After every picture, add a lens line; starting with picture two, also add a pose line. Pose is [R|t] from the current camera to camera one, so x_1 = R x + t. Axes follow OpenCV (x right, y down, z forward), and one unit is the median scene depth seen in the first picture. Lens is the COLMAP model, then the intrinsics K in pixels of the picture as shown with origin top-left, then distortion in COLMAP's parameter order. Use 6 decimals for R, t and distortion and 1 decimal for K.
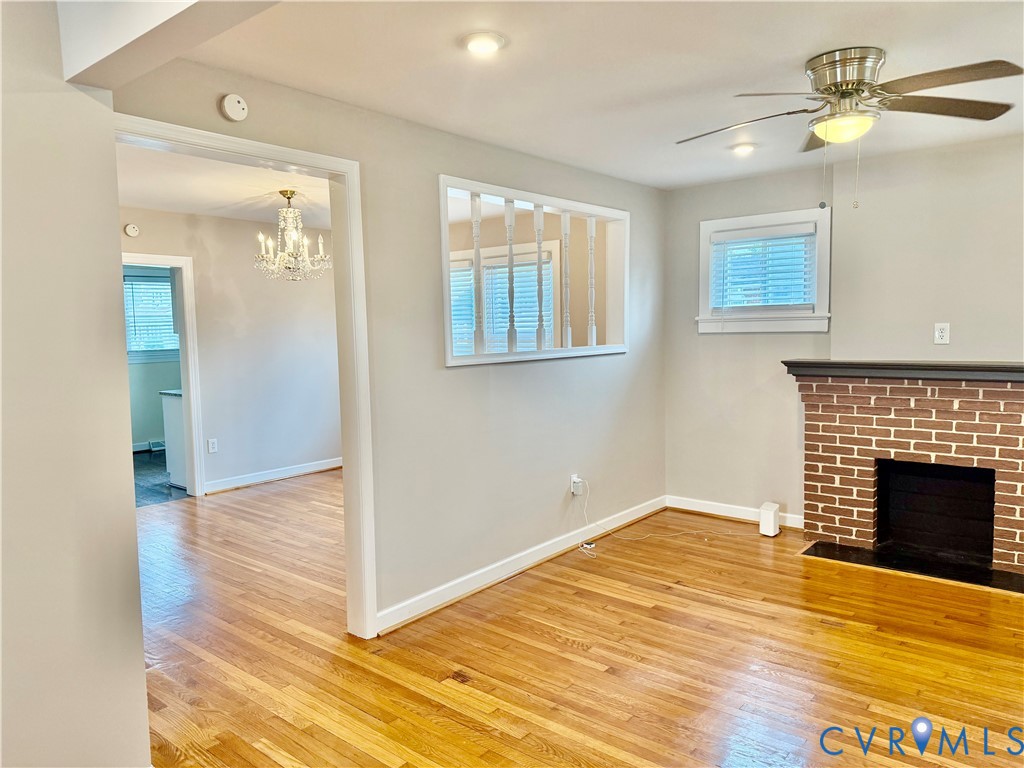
lens RADIAL K [[716.2, 0, 516.6], [0, 716.2, 384.8], [0, 0, 1]] dist [0.071463, -0.091554]
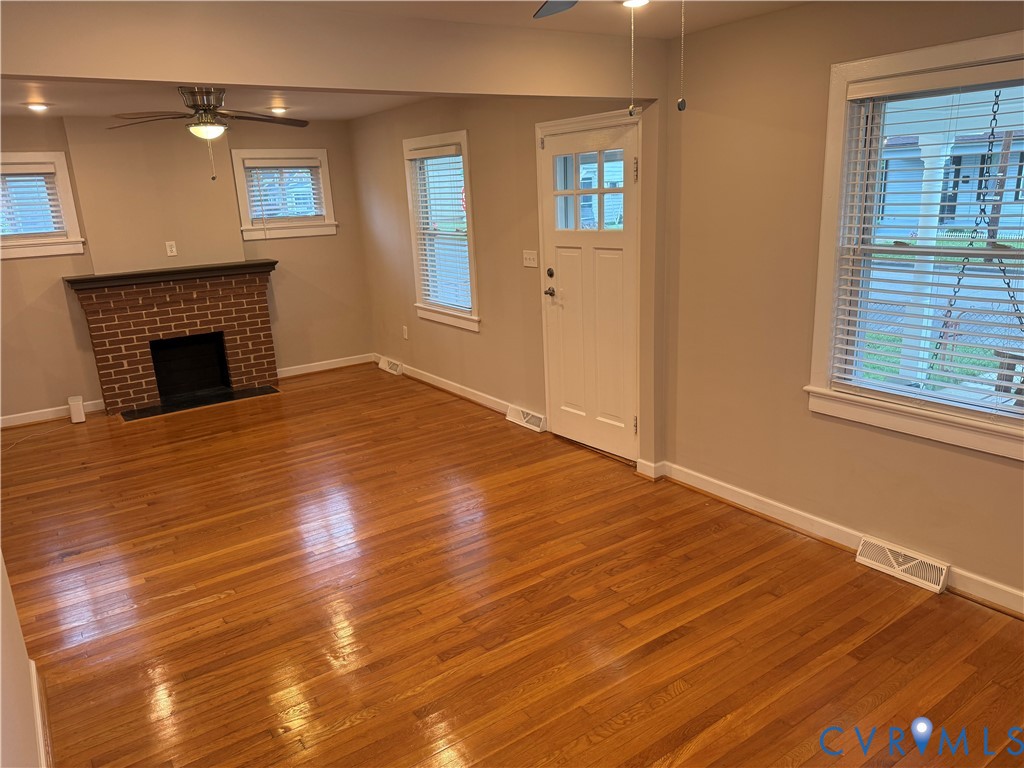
lens RADIAL K [[716.2, 0, 516.6], [0, 716.2, 384.8], [0, 0, 1]] dist [0.071463, -0.091554]
pose [[0.260439, -0.246189, 0.933575, -0.682854], [0.116358, 0.967900, 0.222780, -0.049696], [-0.958453, 0.050609, 0.280725, -0.078760]]
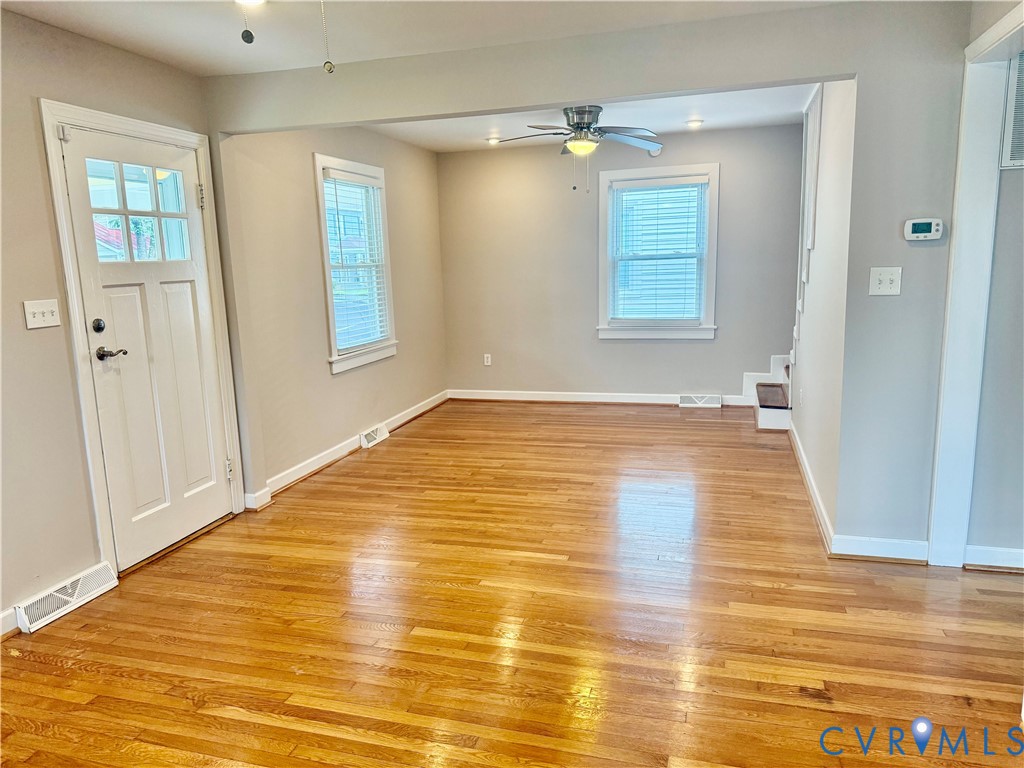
lens RADIAL K [[716.2, 0, 516.6], [0, 716.2, 384.8], [0, 0, 1]] dist [0.071463, -0.091554]
pose [[-0.916124, 0.116589, -0.383567, 0.338094], [0.015774, 0.966519, 0.256110, -0.090433], [0.400584, 0.228578, -0.887290, 1.042350]]
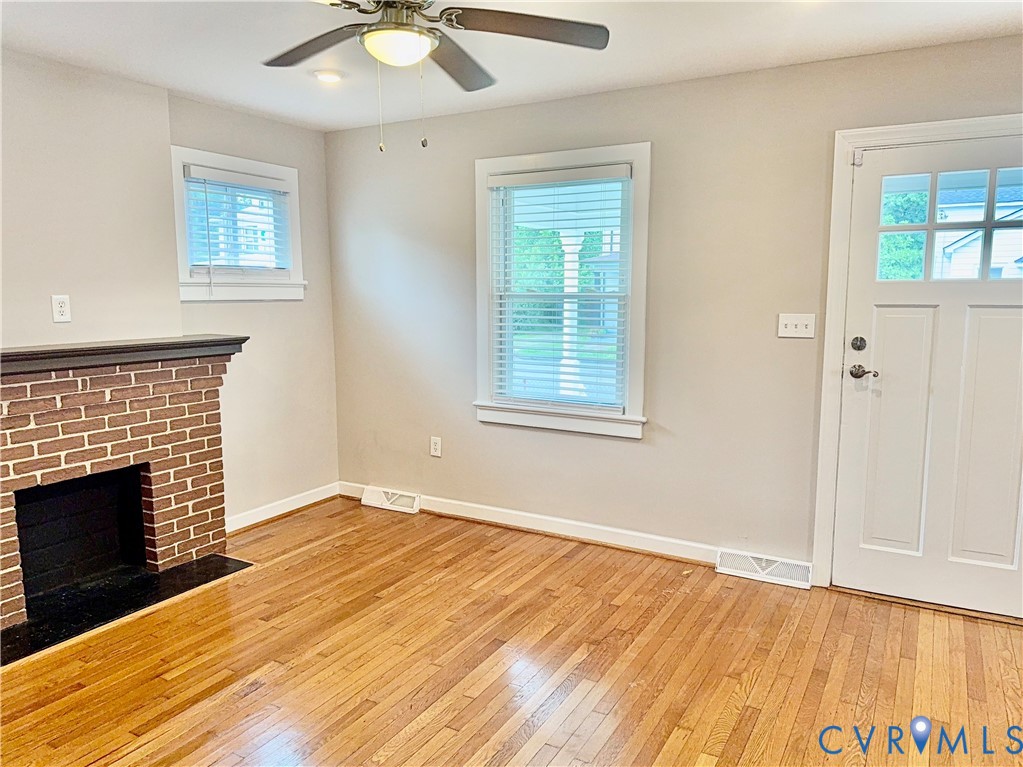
lens RADIAL K [[719.6, 0, 511.5], [0, 719.6, 383.5], [0, 0, 1]] dist [0.097659, -0.143132]
pose [[-0.169735, -0.105247, 0.979854, -0.261076], [0.084608, 0.989053, 0.120892, -0.045066], [-0.981851, 0.103423, -0.158972, 0.664457]]
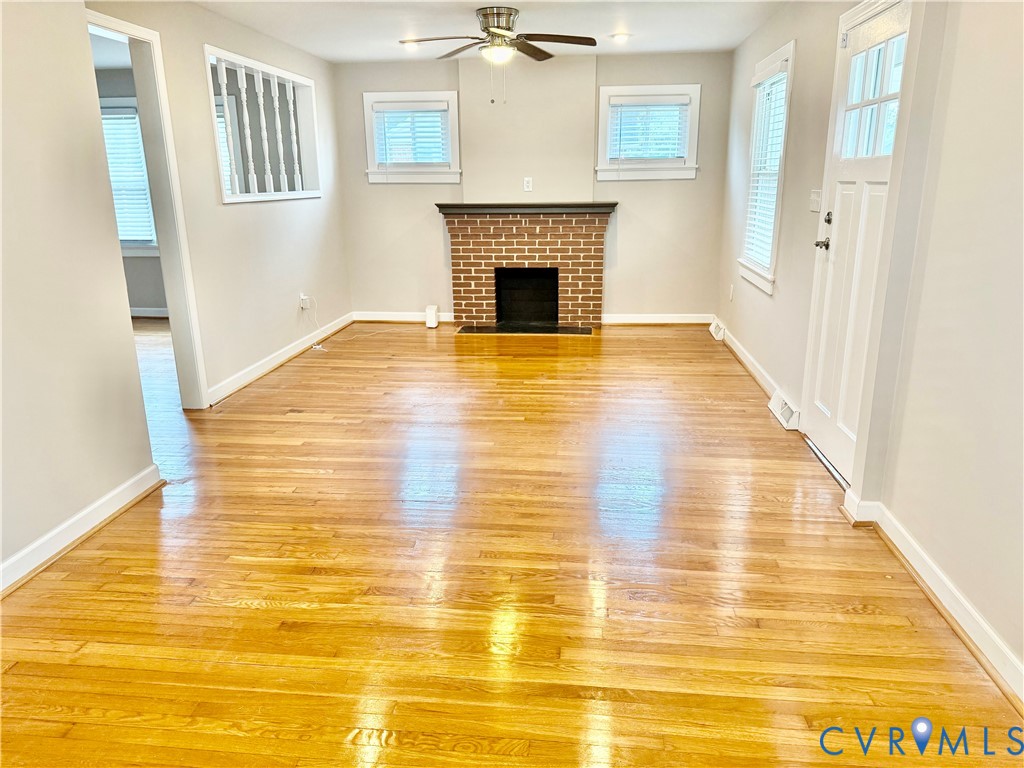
lens RADIAL K [[714.9, 0, 517.3], [0, 714.9, 384.1], [0, 0, 1]] dist [0.164688, -0.277956]
pose [[0.830679, -0.142237, 0.538275, -0.351873], [0.039564, 0.979452, 0.197760, 0.044296], [-0.555344, -0.142979, 0.819238, -0.352434]]
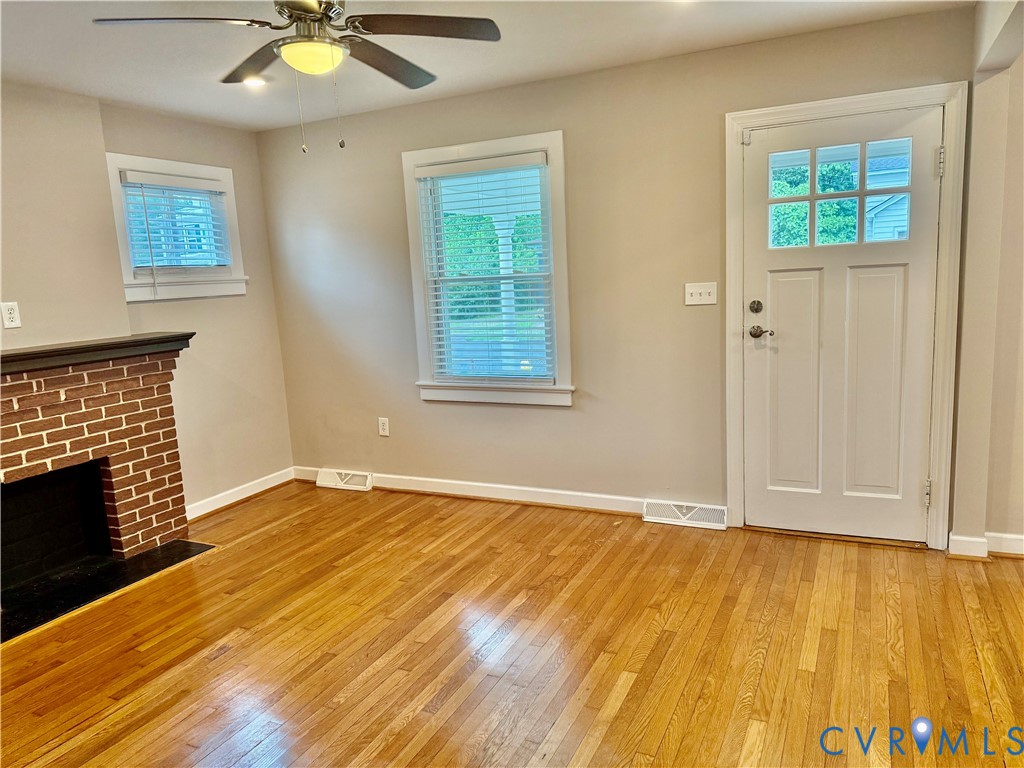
lens RADIAL K [[707.3, 0, 503.2], [0, 707.3, 387.3], [0, 0, 1]] dist [0.080946, -0.103943]
pose [[-0.227051, -0.121451, 0.966280, -0.316937], [0.137281, 0.978295, 0.155219, -0.040604], [-0.964159, 0.167895, -0.205450, 0.651404]]
